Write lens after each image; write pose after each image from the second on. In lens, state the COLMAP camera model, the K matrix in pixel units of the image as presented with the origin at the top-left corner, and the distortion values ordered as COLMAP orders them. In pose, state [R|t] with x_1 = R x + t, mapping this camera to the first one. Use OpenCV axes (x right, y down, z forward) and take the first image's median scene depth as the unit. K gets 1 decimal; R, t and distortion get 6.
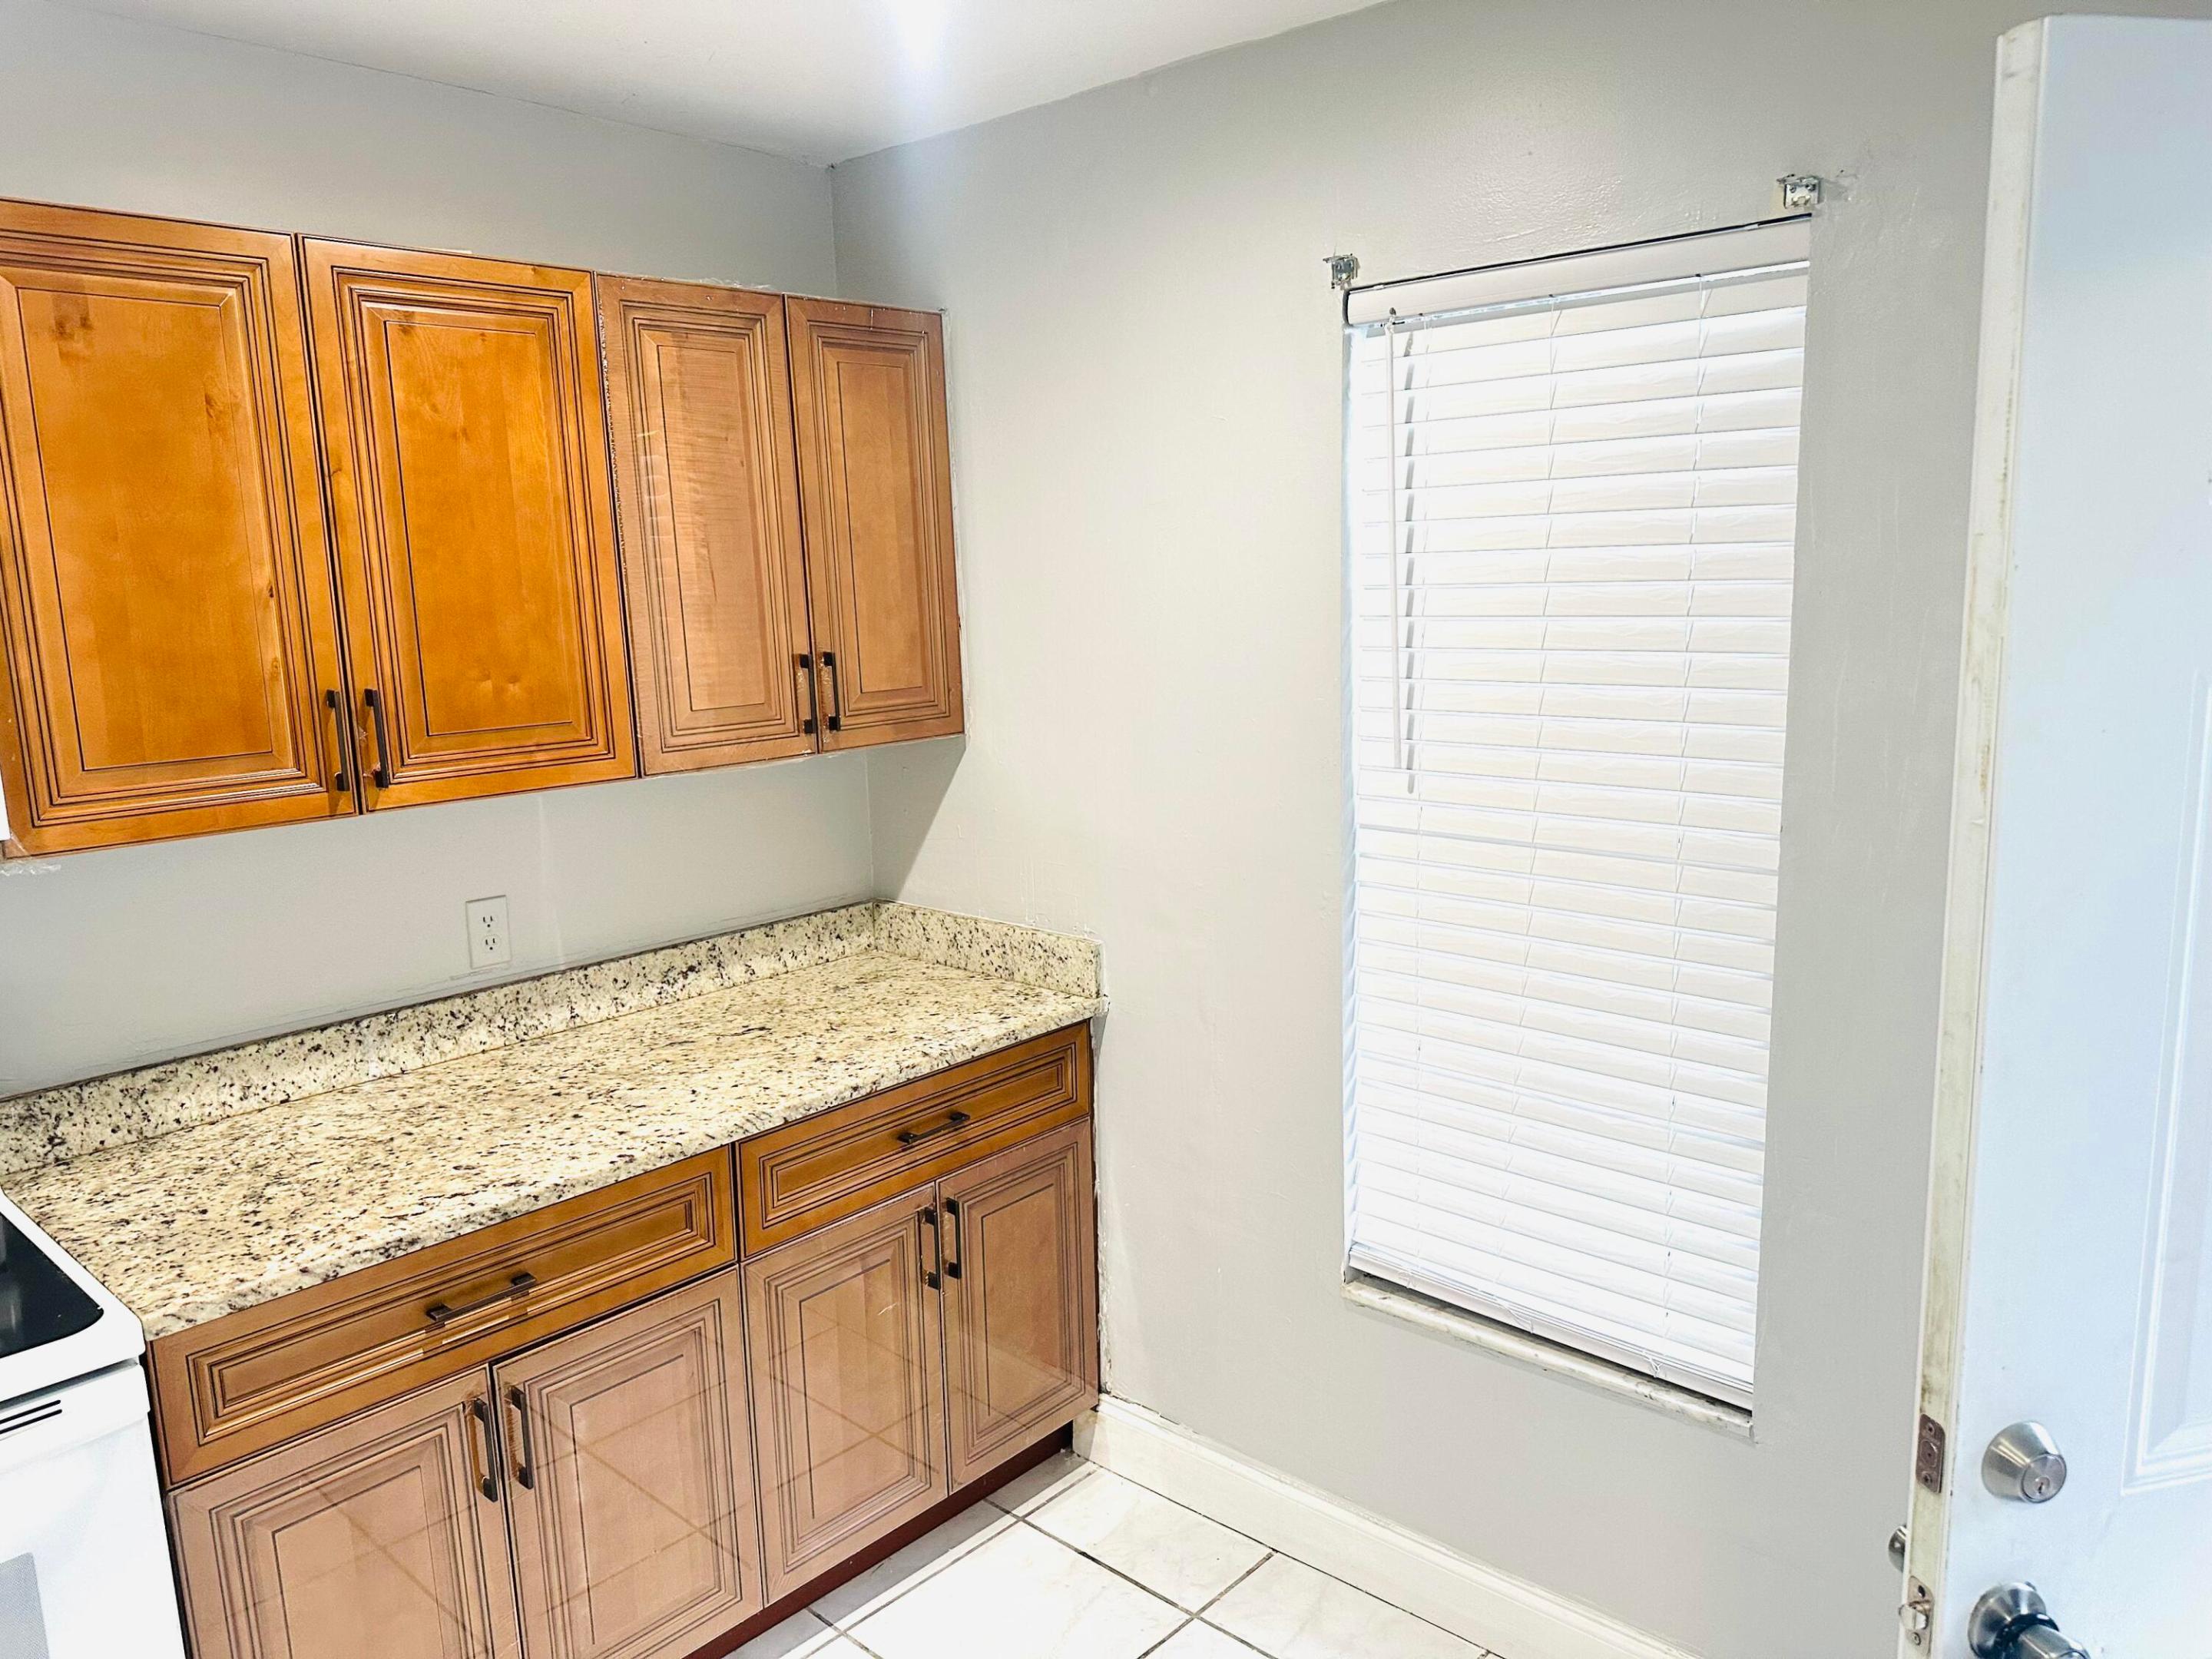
lens RADIAL K [[1549.1, 0, 1106.0], [0, 1549.1, 829.5], [0, 0, 1]] dist [0.075731, -0.102987]
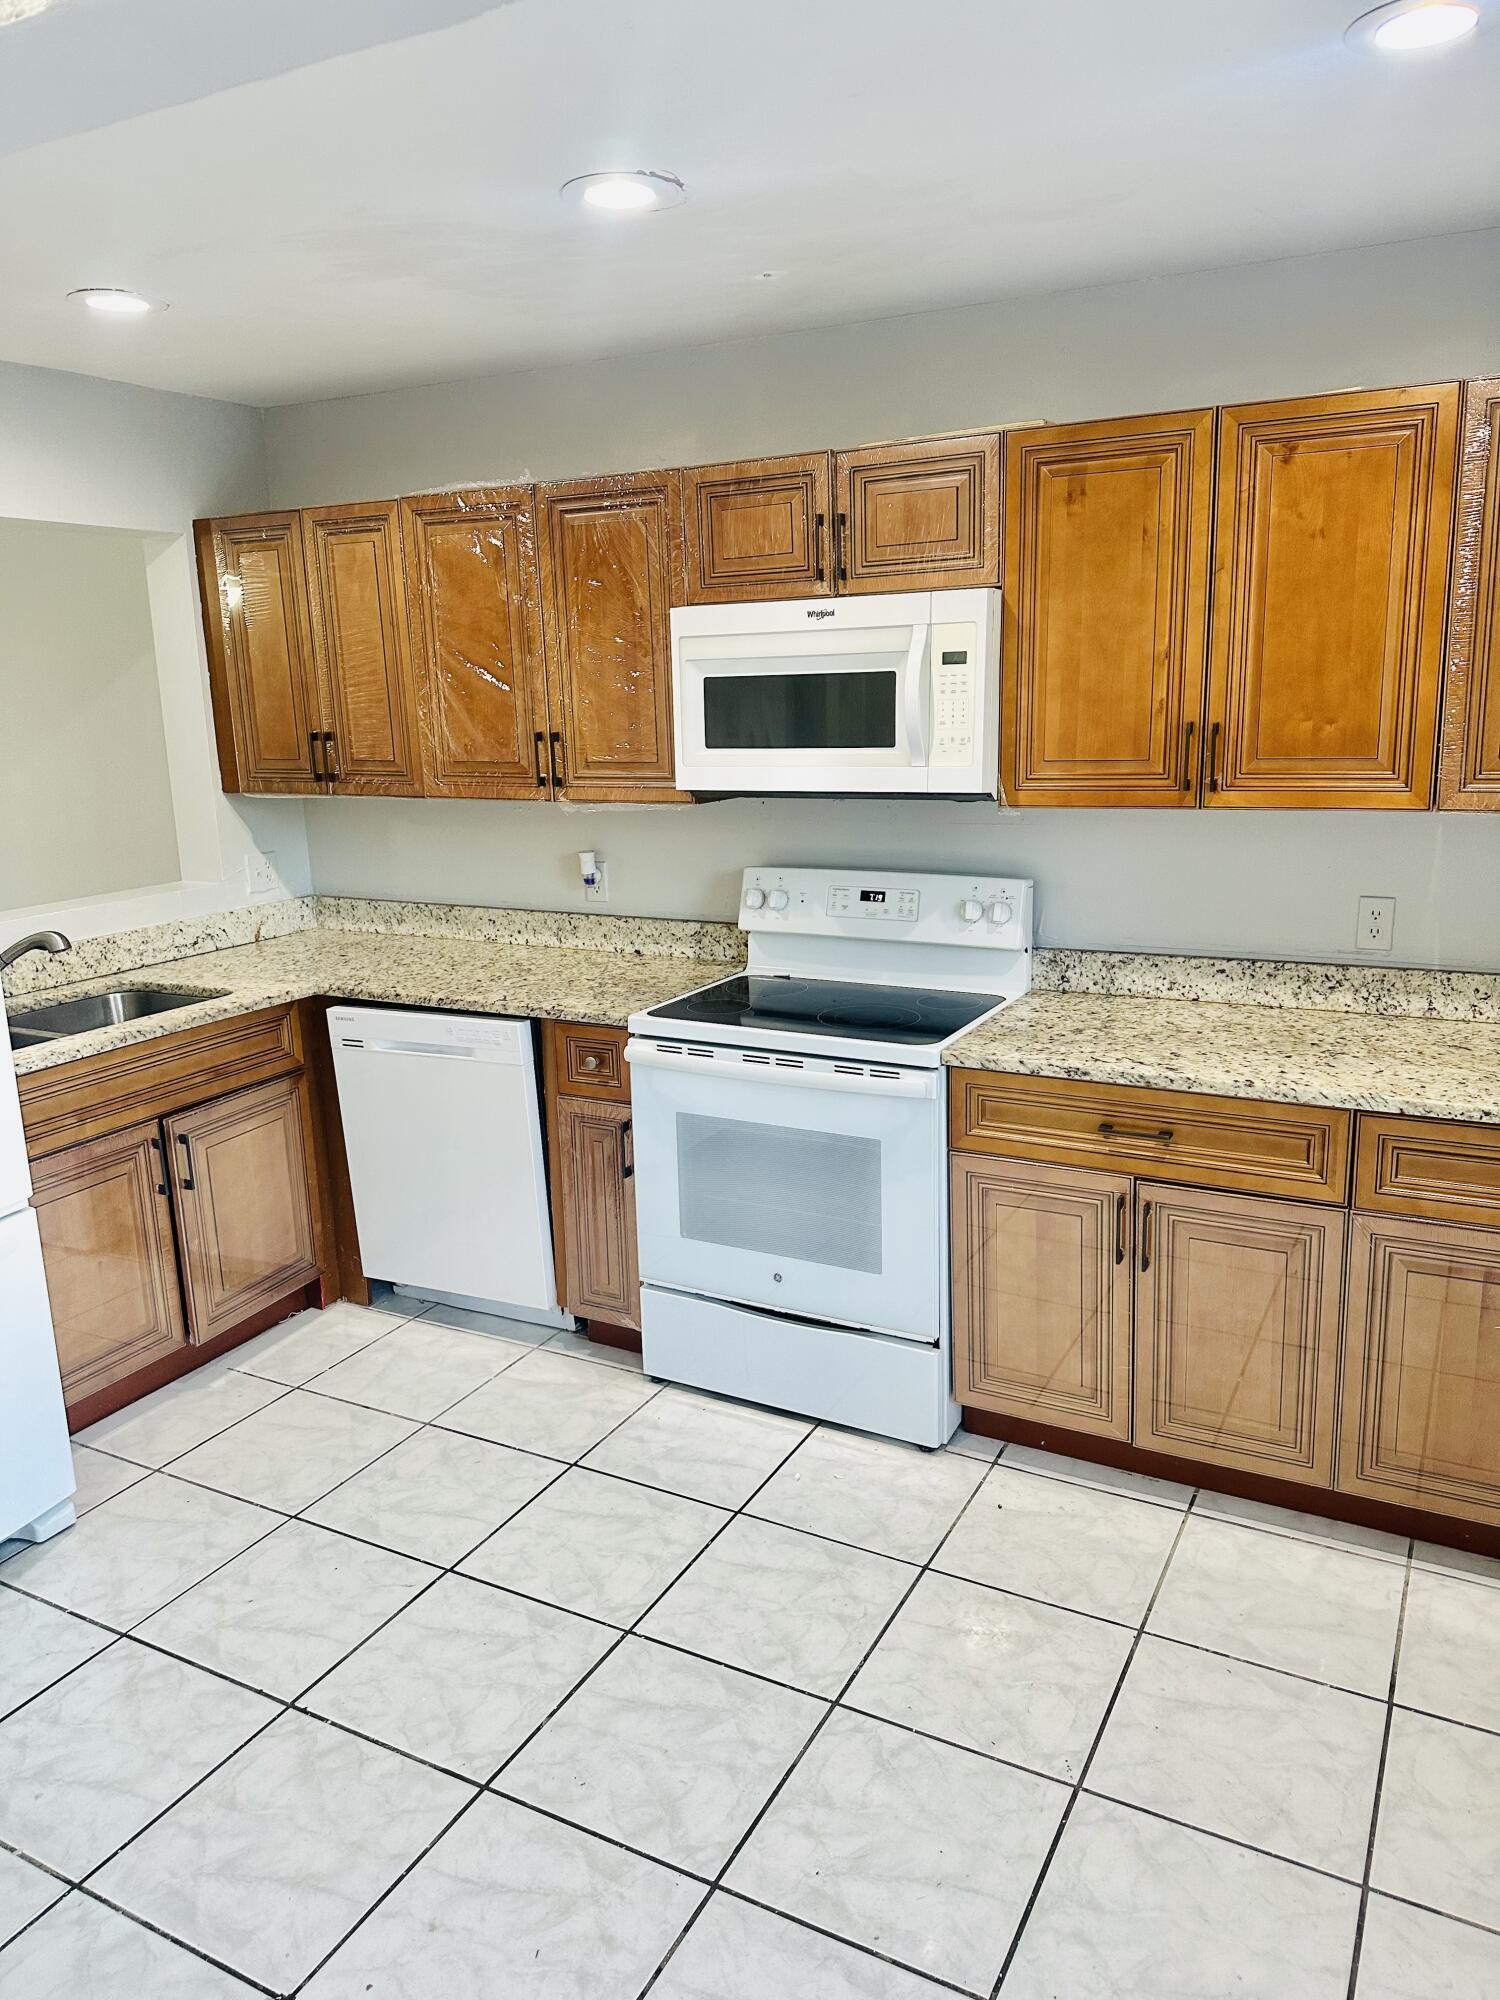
lens RADIAL K [[1416.9, 0, 750.0], [0, 1416.9, 1000.0], [0, 0, 1]] dist [0.167002, -0.362258]
pose [[0.247657, 0.233832, -0.940207, 0.702591], [-0.140255, 0.968868, 0.204016, -0.049778], [0.958642, 0.081343, 0.272743, 0.231156]]
